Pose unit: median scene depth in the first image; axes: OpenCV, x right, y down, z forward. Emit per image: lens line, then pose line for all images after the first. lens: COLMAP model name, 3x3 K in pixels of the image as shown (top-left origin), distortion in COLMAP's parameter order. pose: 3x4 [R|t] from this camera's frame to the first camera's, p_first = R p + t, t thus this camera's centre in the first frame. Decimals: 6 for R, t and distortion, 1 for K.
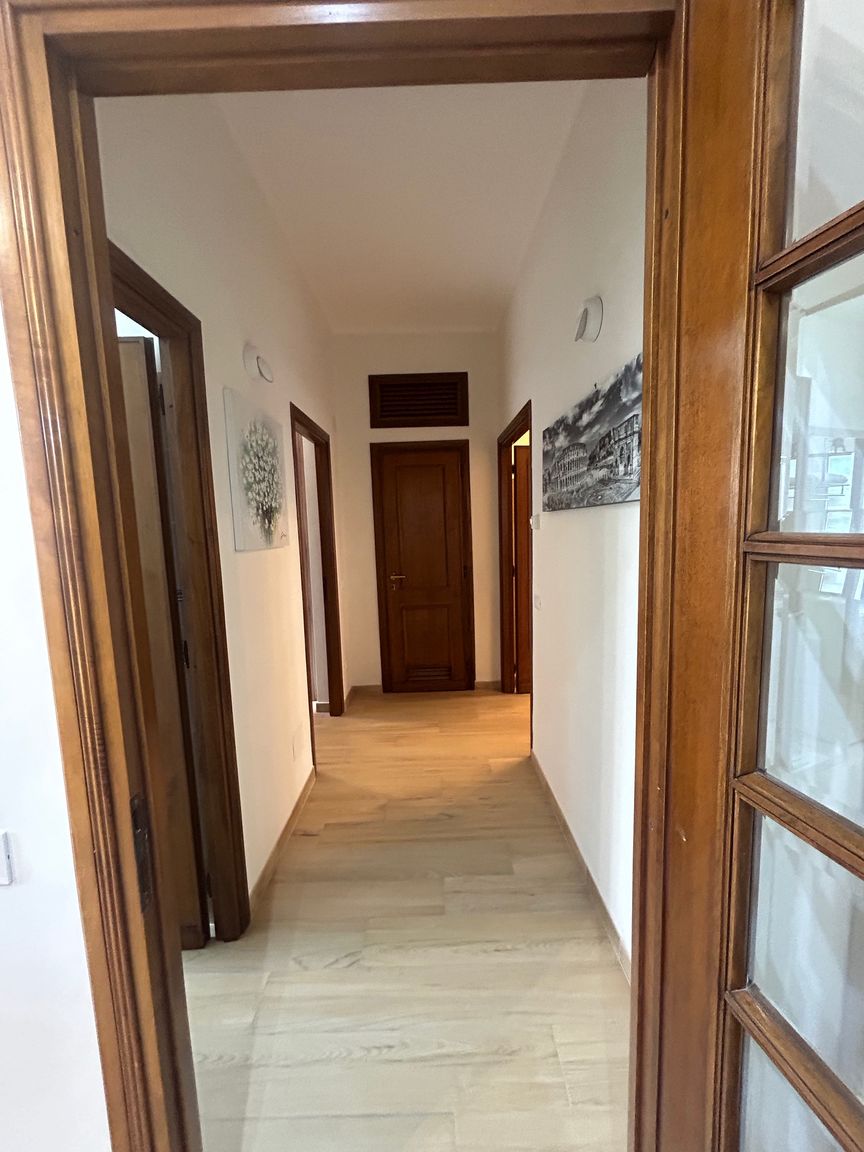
lens RADIAL K [[466.1, 0, 433.2], [0, 466.1, 577.2], [0, 0, 1]] dist [-0.003325, 0.001487]
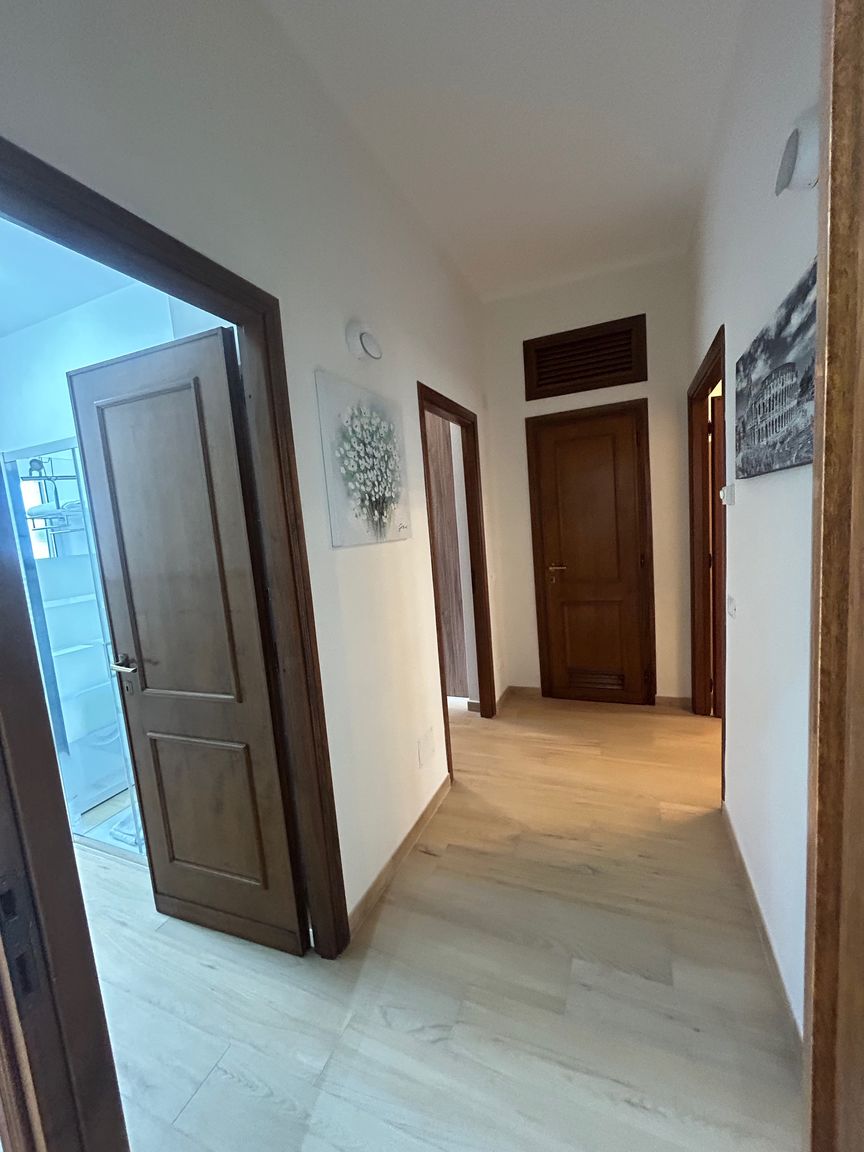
lens RADIAL K [[466.1, 0, 430.0], [0, 466.1, 576.4], [0, 0, 1]] dist [-0.003325, 0.001487]
pose [[0.915801, 0.006447, -0.401580, 0.089920], [0.004629, 0.999635, 0.026604, -0.014955], [0.401605, -0.026222, 0.915437, 0.159143]]
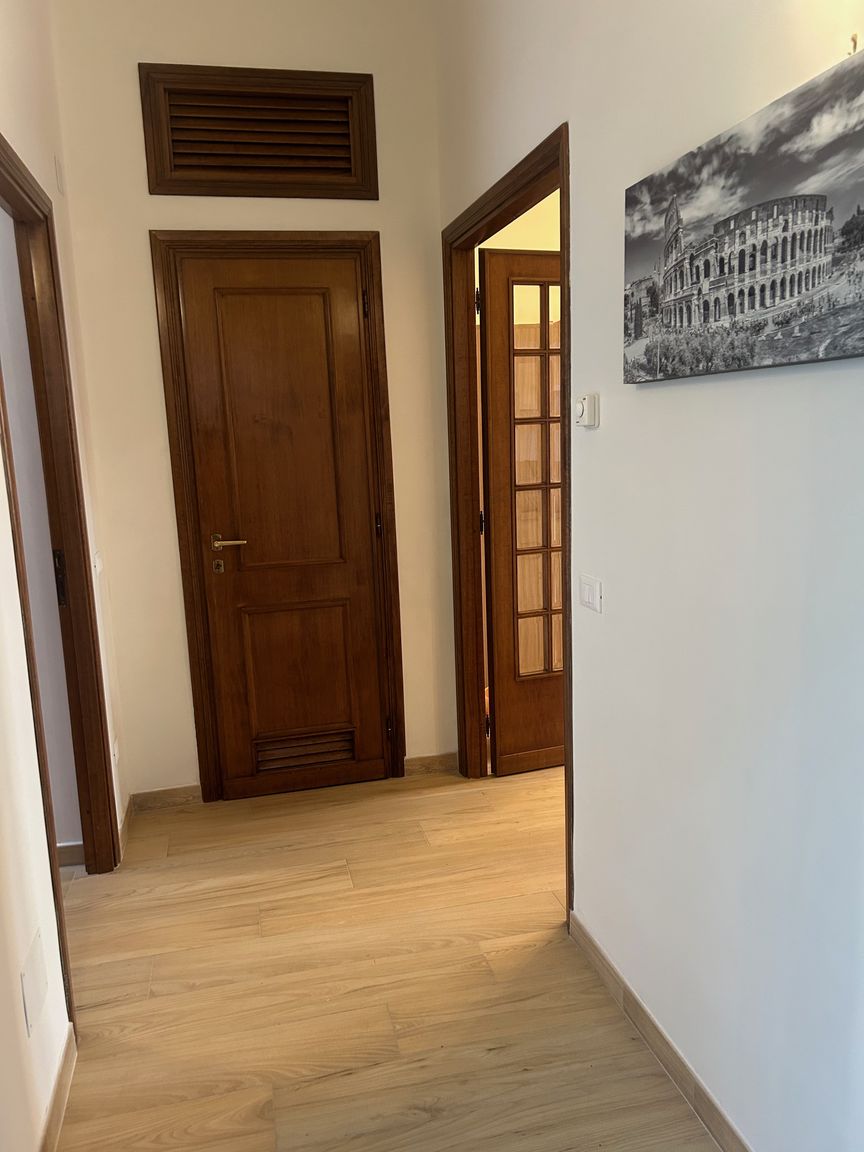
lens RADIAL K [[875.8, 0, 429.4], [0, 875.8, 572.1], [0, 0, 1]] dist [0.038099, -0.031330]
pose [[0.976261, -0.042585, 0.212368, -0.110426], [0.032493, 0.998181, 0.050787, -0.014068], [-0.214145, -0.042681, 0.975869, 0.227462]]
